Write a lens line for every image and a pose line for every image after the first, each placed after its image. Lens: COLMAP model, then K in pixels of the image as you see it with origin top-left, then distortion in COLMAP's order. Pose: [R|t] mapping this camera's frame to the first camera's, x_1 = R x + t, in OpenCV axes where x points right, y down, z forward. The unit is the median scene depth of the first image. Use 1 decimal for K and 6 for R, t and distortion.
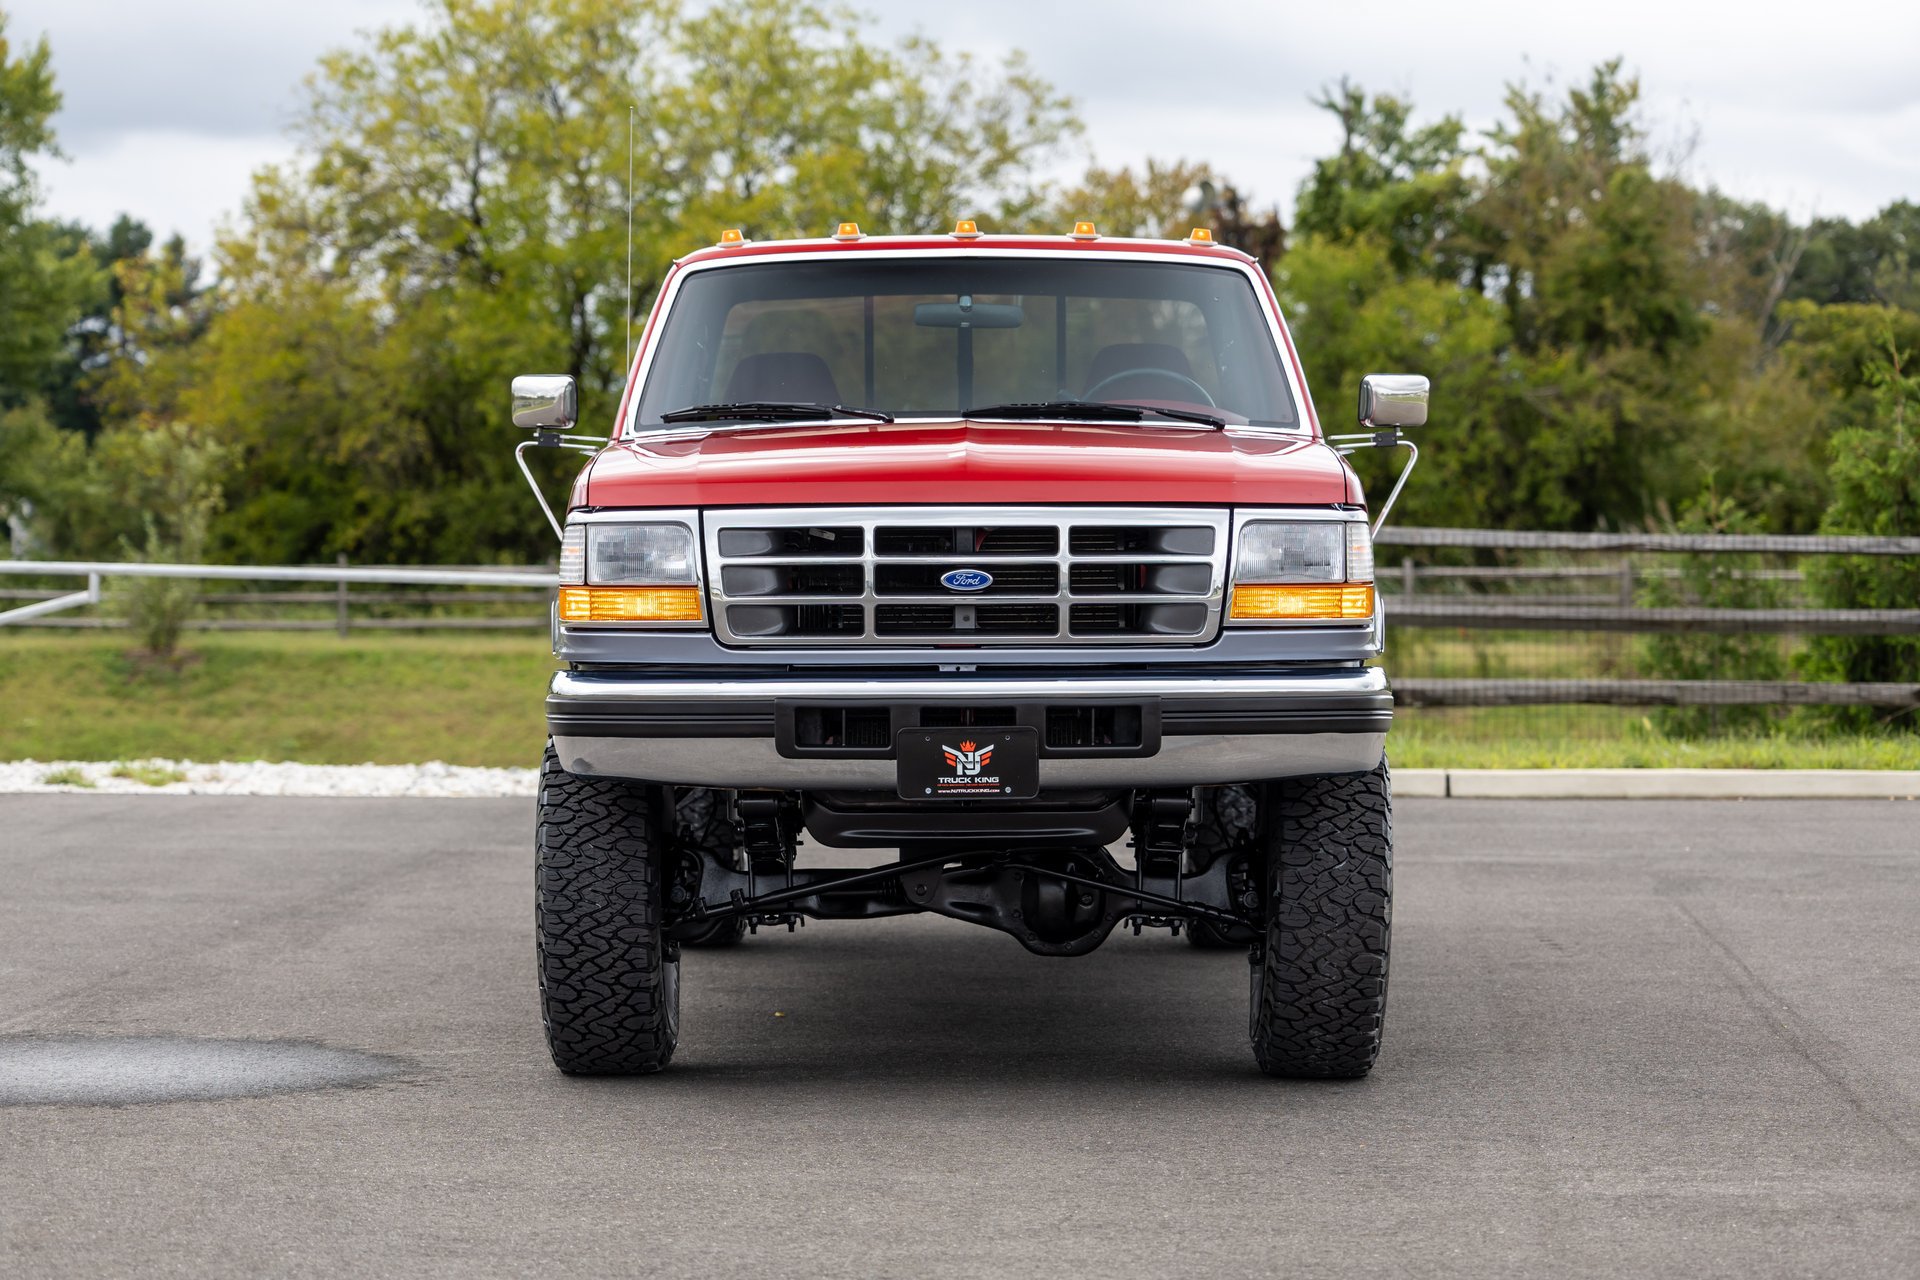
lens RADIAL K [[5421.2, 0, 960.0], [0, 5421.2, 640.0], [0, 0, 1]] dist [-0.235990, 0.763024]
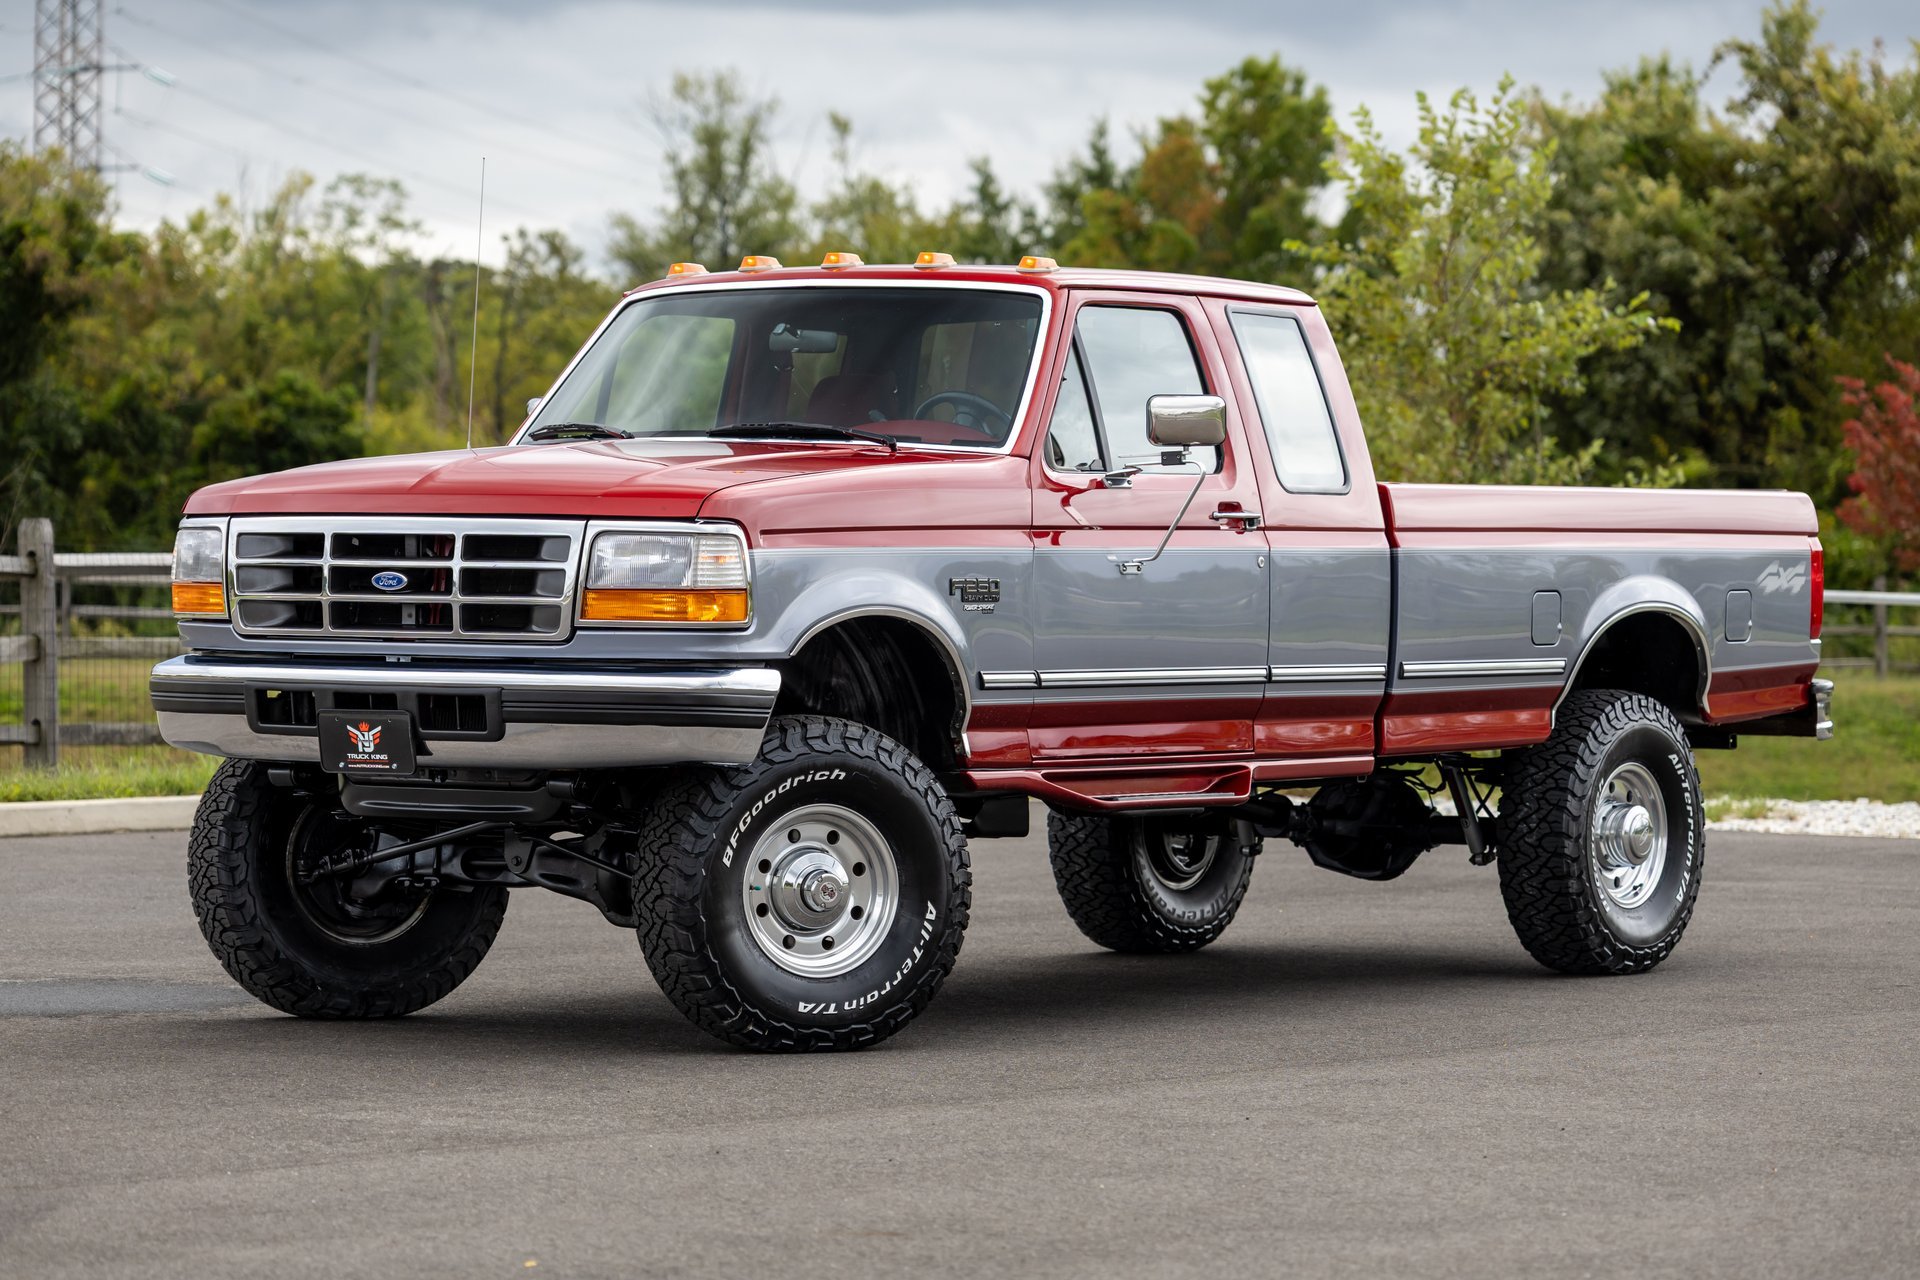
lens RADIAL K [[6417.5, 0, 960.0], [0, 6417.5, 640.0], [0, 0, 1]] dist [-0.224624, 0.334604]
pose [[0.813733, 0.019282, -0.580919, 0.872541], [-0.023559, 0.999722, 0.000183, -0.001790], [0.580761, 0.013537, 0.813962, -0.022589]]
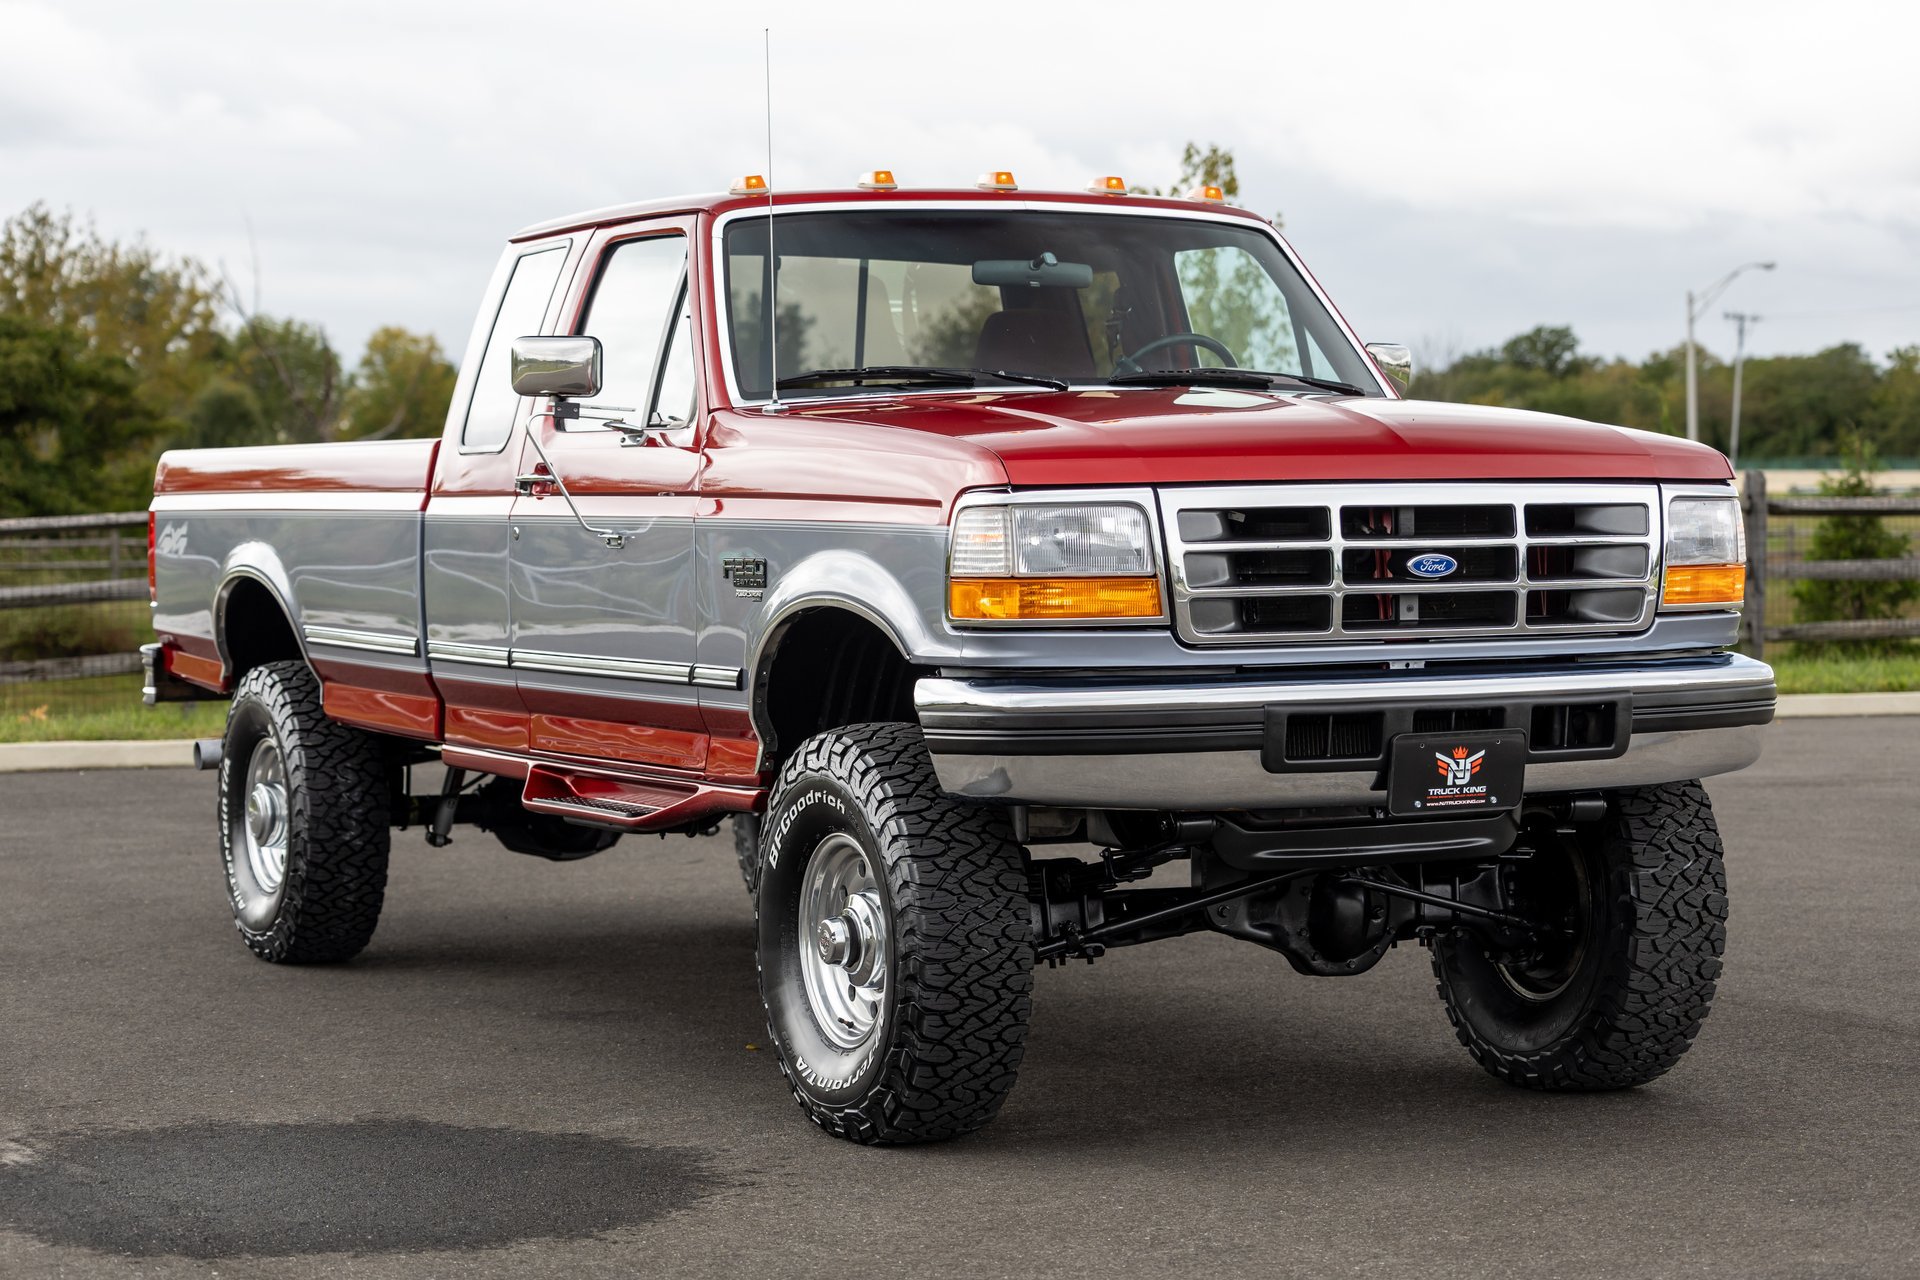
lens RADIAL K [[4400.0, 0, 960.0], [0, 4400.0, 640.0], [0, 0, 1]] dist [-0.155027, 0.077315]
pose [[0.893741, -0.020809, 0.448101, -0.388837], [0.015854, 0.999765, 0.014807, -0.010709], [-0.448304, -0.006130, 0.893860, 0.387528]]
